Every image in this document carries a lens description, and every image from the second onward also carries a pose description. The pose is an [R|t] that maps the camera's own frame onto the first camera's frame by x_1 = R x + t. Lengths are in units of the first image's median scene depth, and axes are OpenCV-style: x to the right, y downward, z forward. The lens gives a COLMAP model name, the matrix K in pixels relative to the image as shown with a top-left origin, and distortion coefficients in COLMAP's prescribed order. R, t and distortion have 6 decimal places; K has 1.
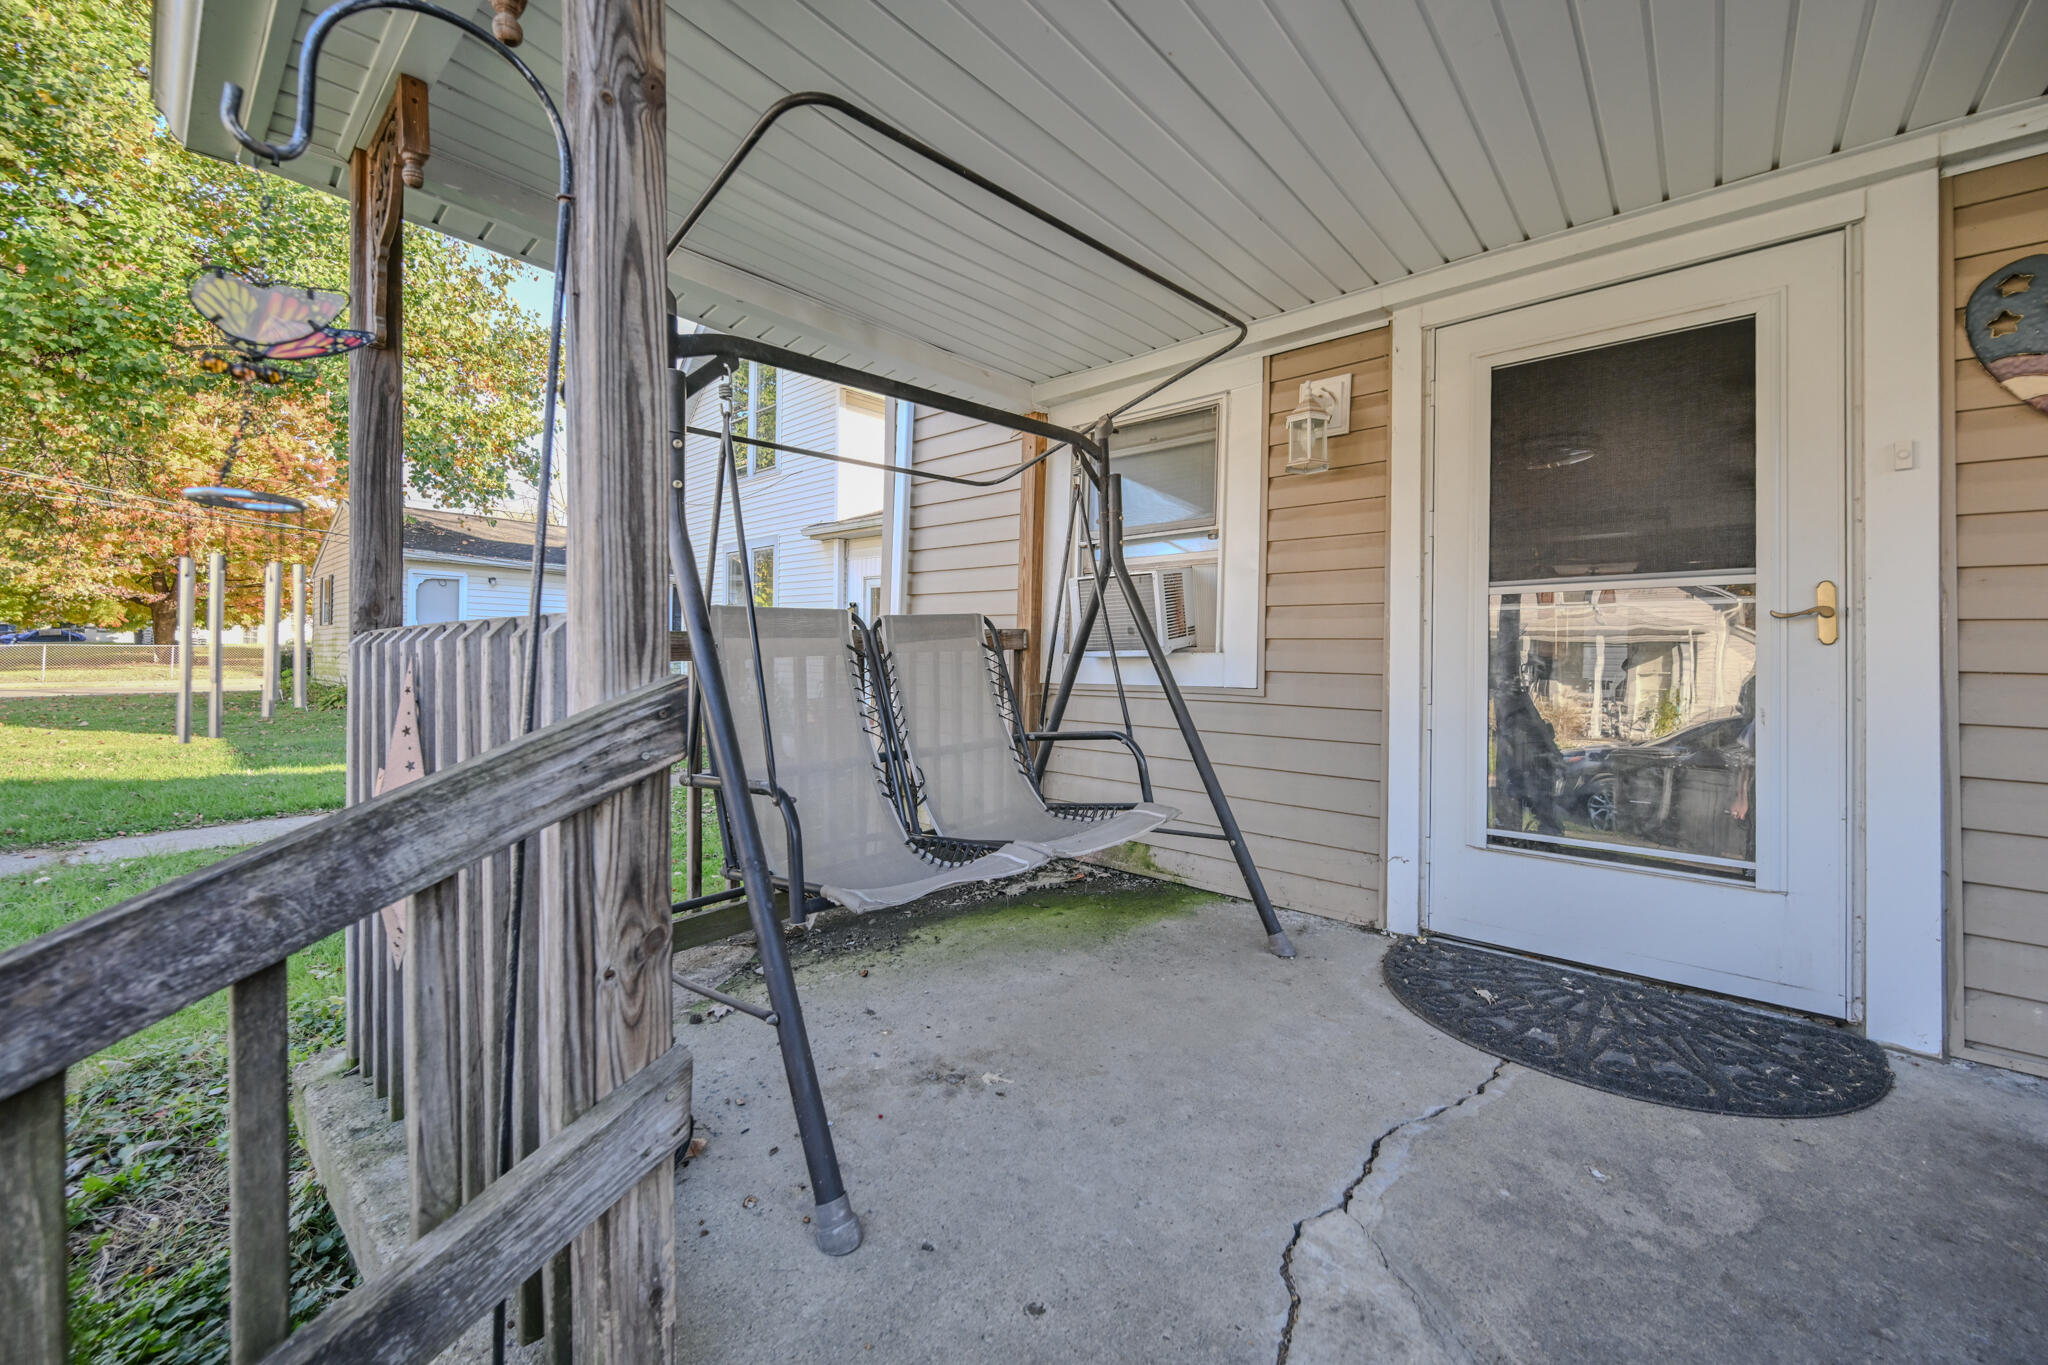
lens RADIAL K [[862.2, 0, 983.7], [0, 862.2, 649.7], [0, 0, 1]] dist [-0.000790, 0.000102]
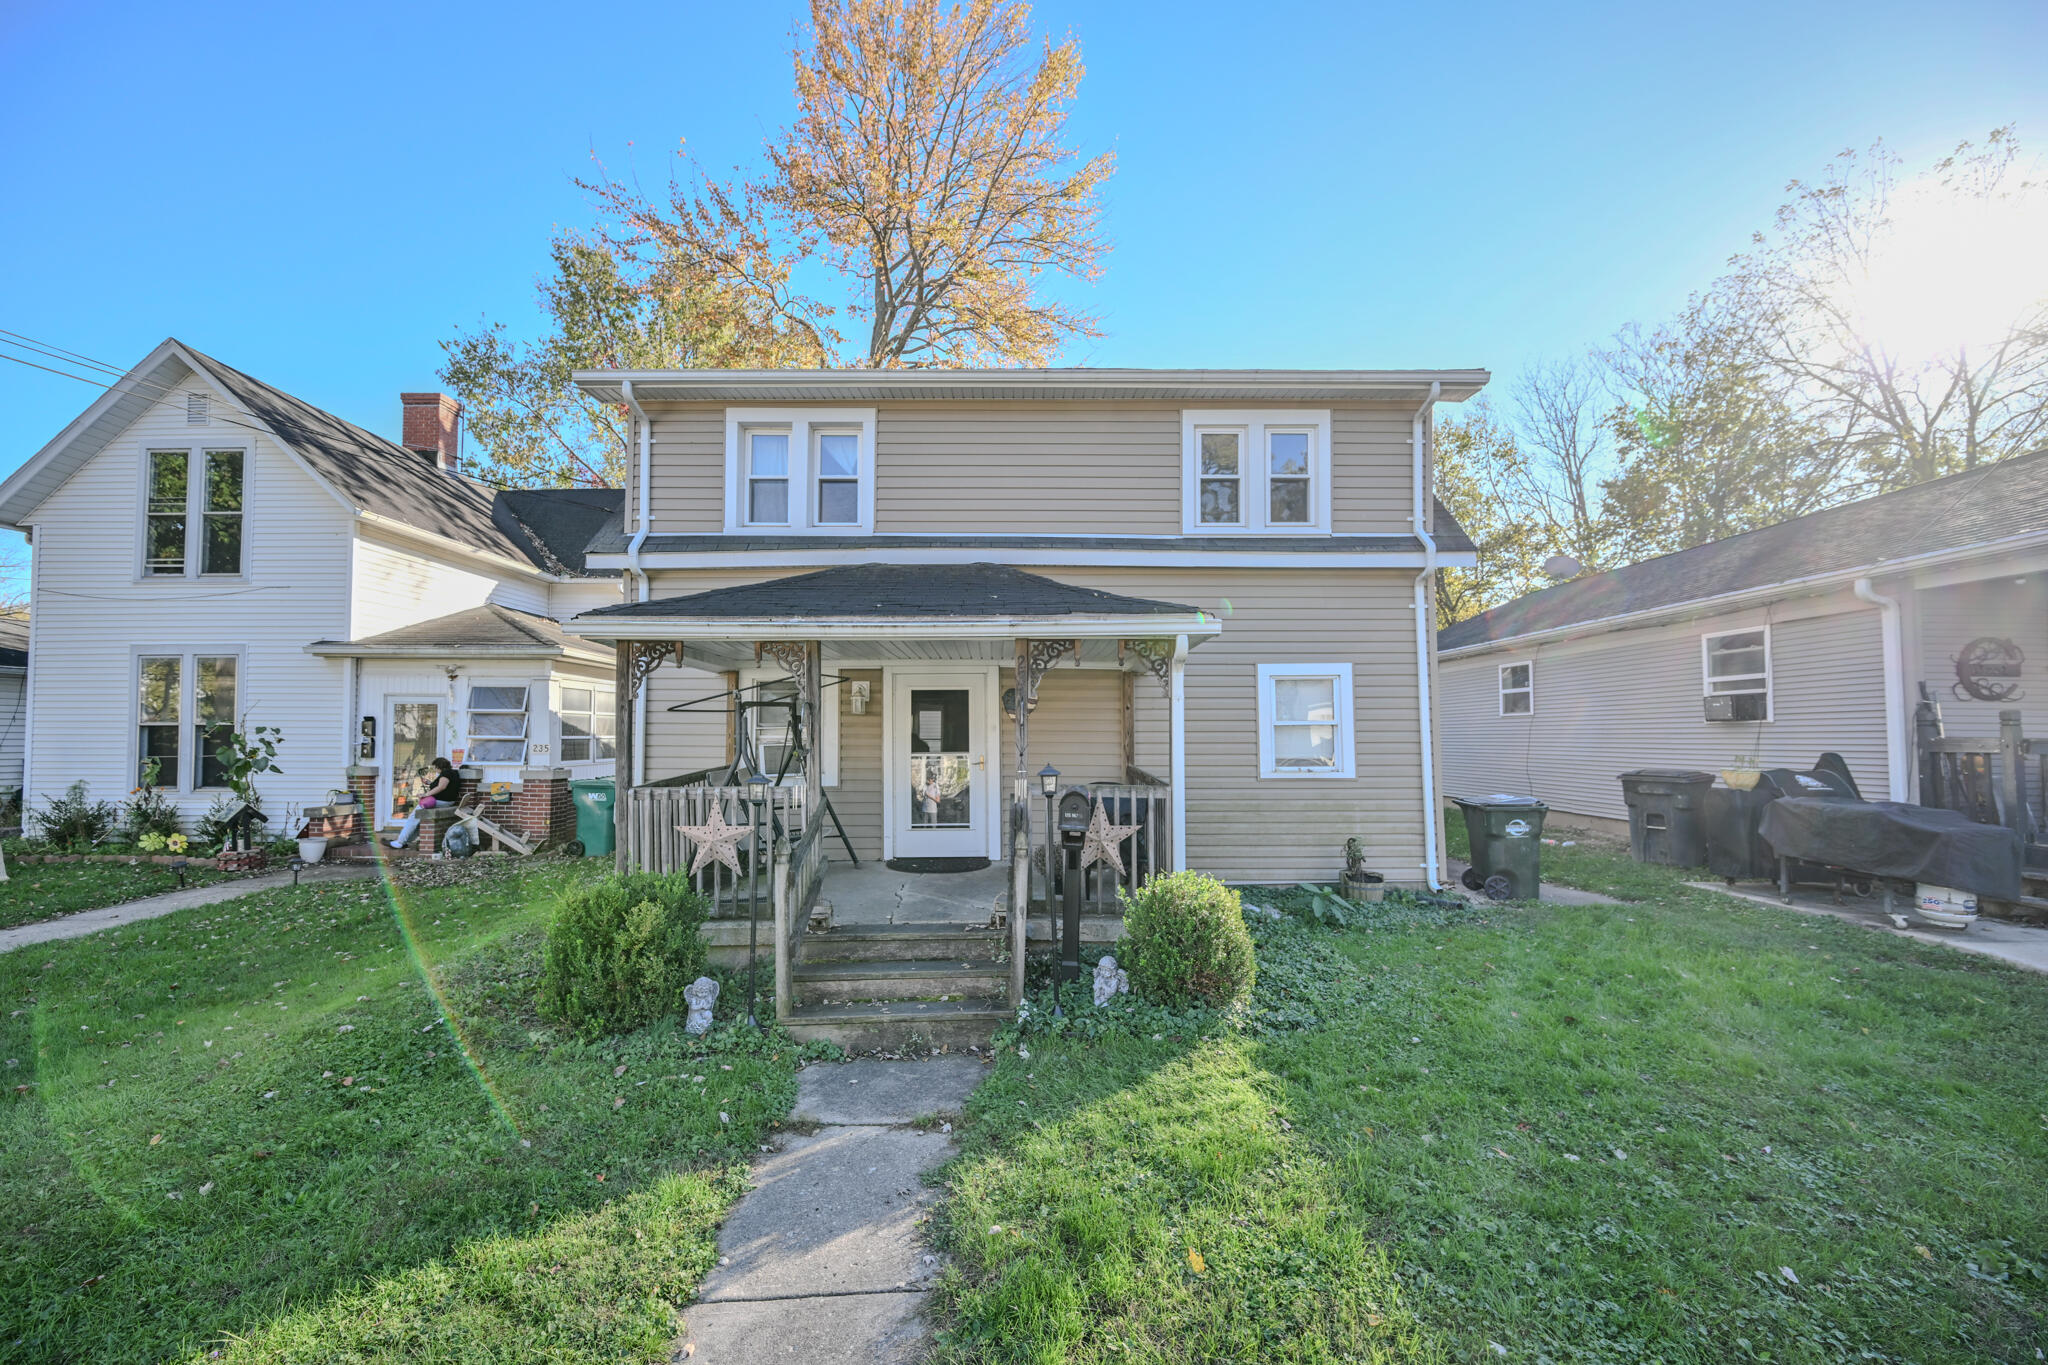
lens RADIAL K [[814.6, 0, 1043.7], [0, 814.6, 689.2], [0, 0, 1]] dist [-0.000152, -0.000208]
pose [[0.690930, 0.021129, 0.722613, -1.290501], [0.005713, 0.999382, -0.034685, -0.197901], [-0.722899, 0.028093, 0.690382, -1.503350]]
